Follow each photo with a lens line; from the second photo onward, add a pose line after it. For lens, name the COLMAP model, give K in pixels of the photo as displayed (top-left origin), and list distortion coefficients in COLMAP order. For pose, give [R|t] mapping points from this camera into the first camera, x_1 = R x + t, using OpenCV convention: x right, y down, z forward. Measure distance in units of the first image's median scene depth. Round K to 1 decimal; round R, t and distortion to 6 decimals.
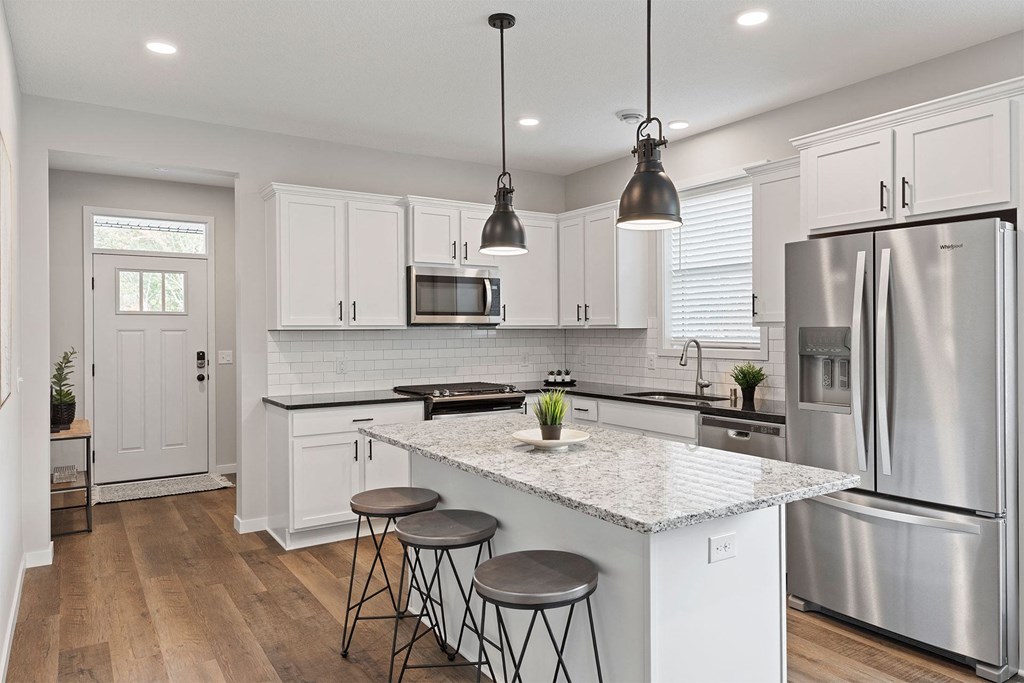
lens RADIAL K [[685.4, 0, 526.9], [0, 685.4, 337.1], [0, 0, 1]] dist [0.011095, 0.000285]
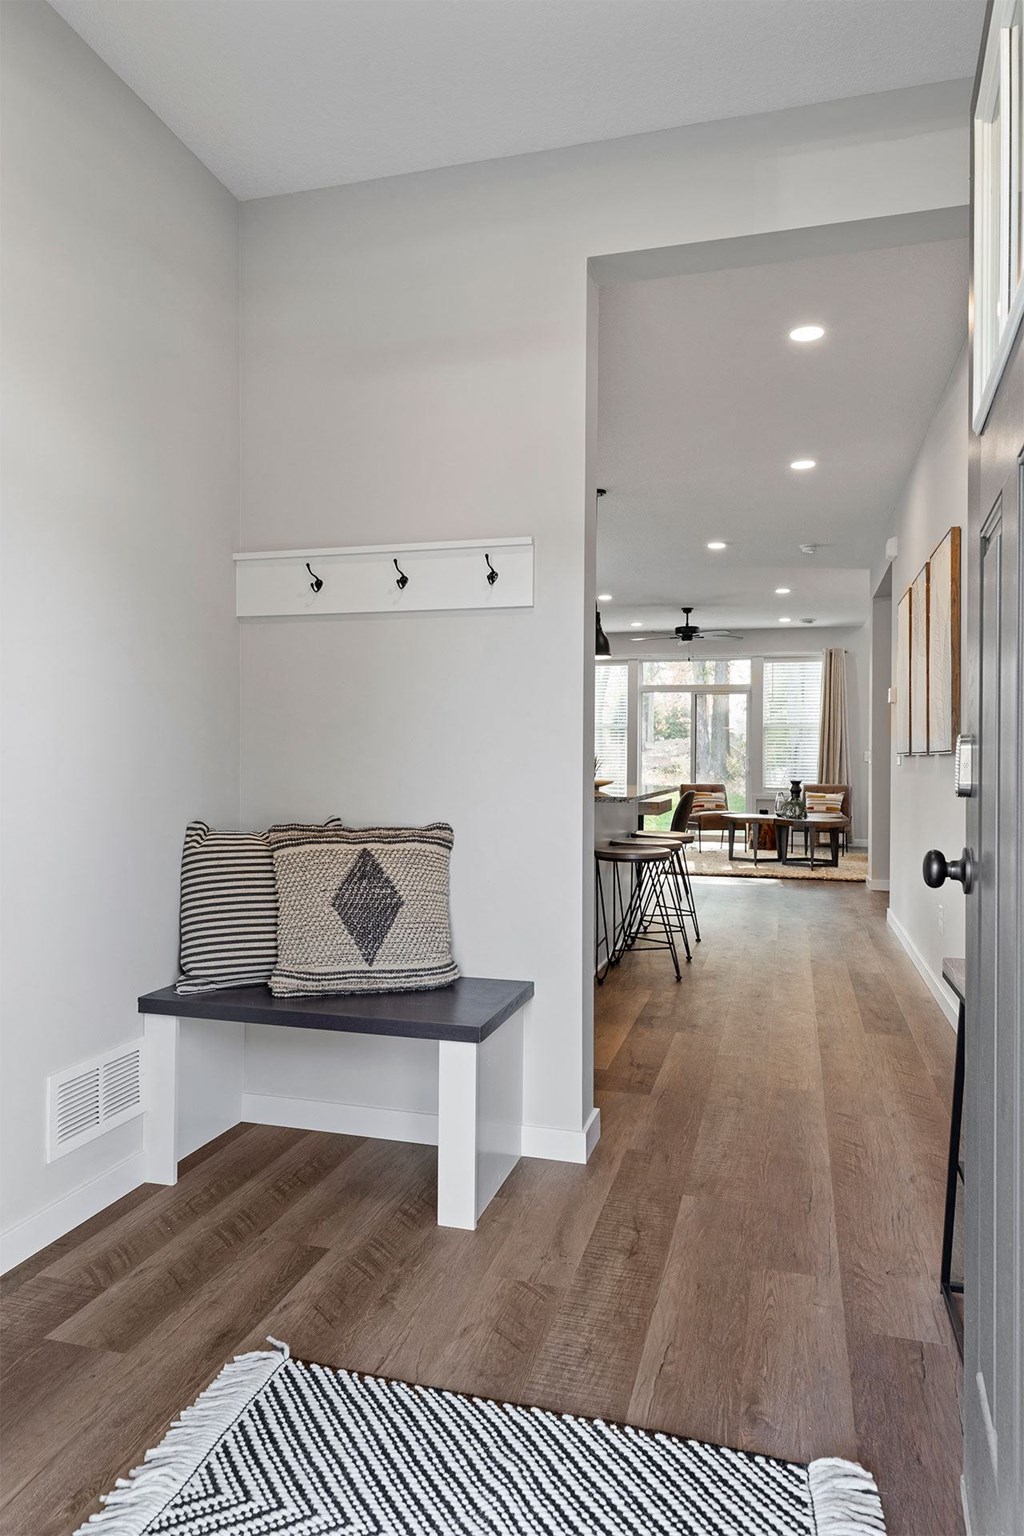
lens RADIAL K [[995.9, 0, 512.0], [0, 995.9, 768.0], [0, 0, 1]] dist [0.006919, 0.000185]
pose [[-0.651154, -0.004780, 0.758930, -0.824593], [0.006931, 0.999901, 0.012245, 0.050070], [-0.758914, 0.013234, -0.651057, 1.397519]]
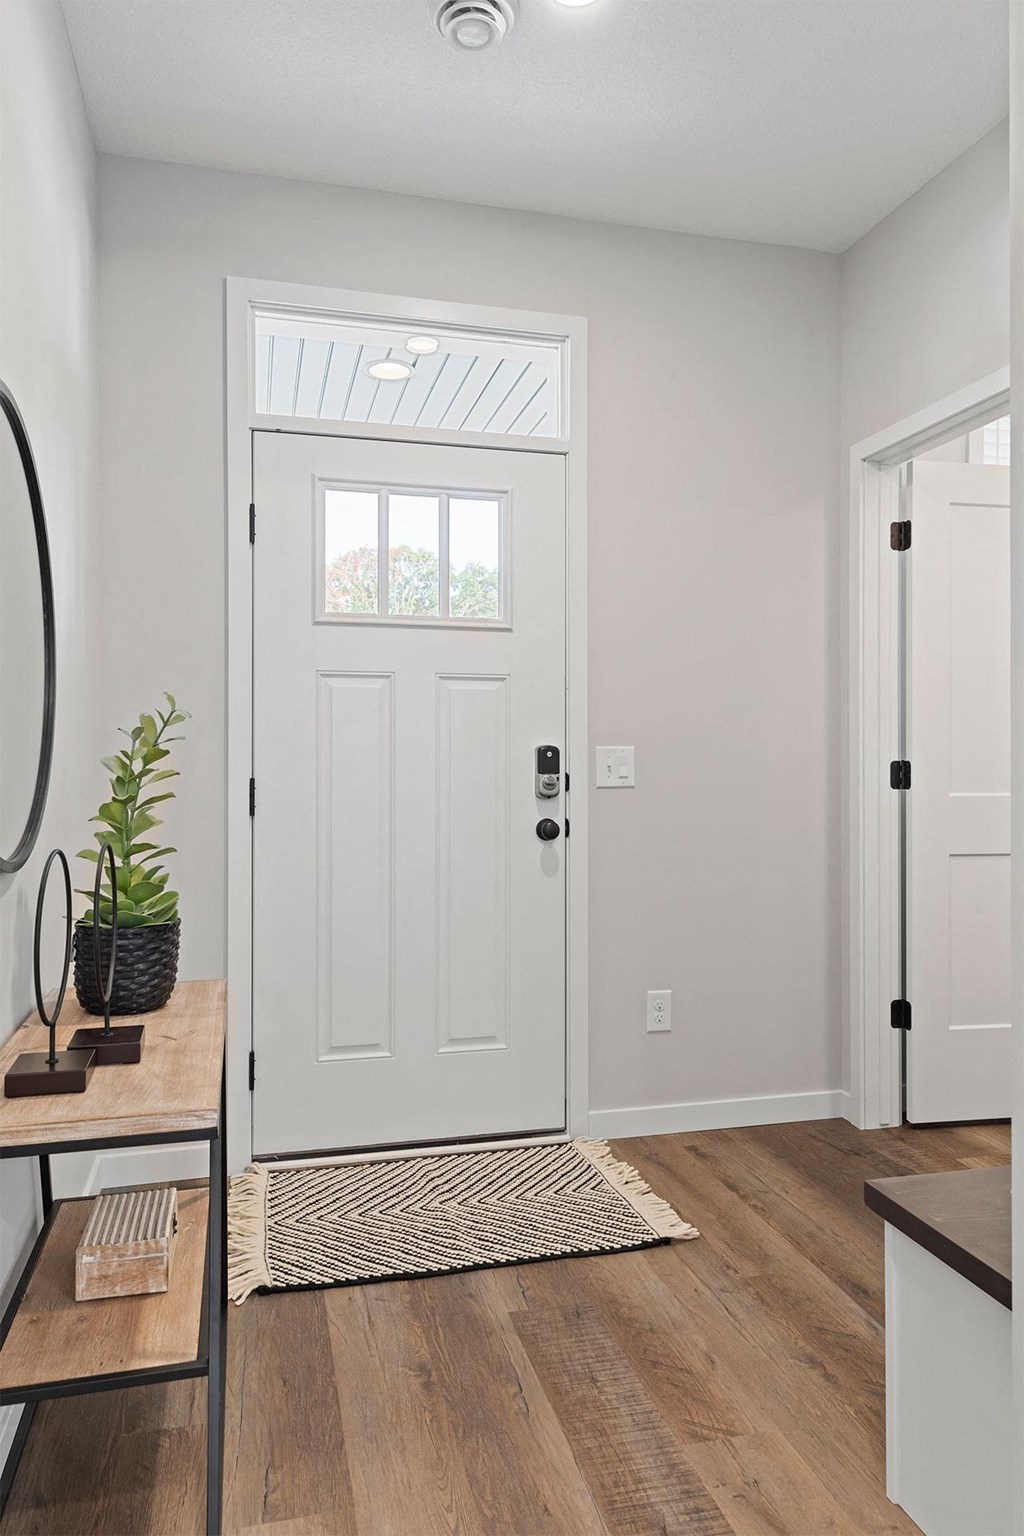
lens RADIAL K [[1028.1, 0, 512.0], [0, 1028.1, 768.0], [0, 0, 1]] dist [0.011095, 0.000285]
pose [[0.945735, 0.005256, -0.324896, -0.461728], [-0.006736, 0.999971, -0.003430, 0.044606], [0.324868, 0.005433, 0.945744, 0.752658]]
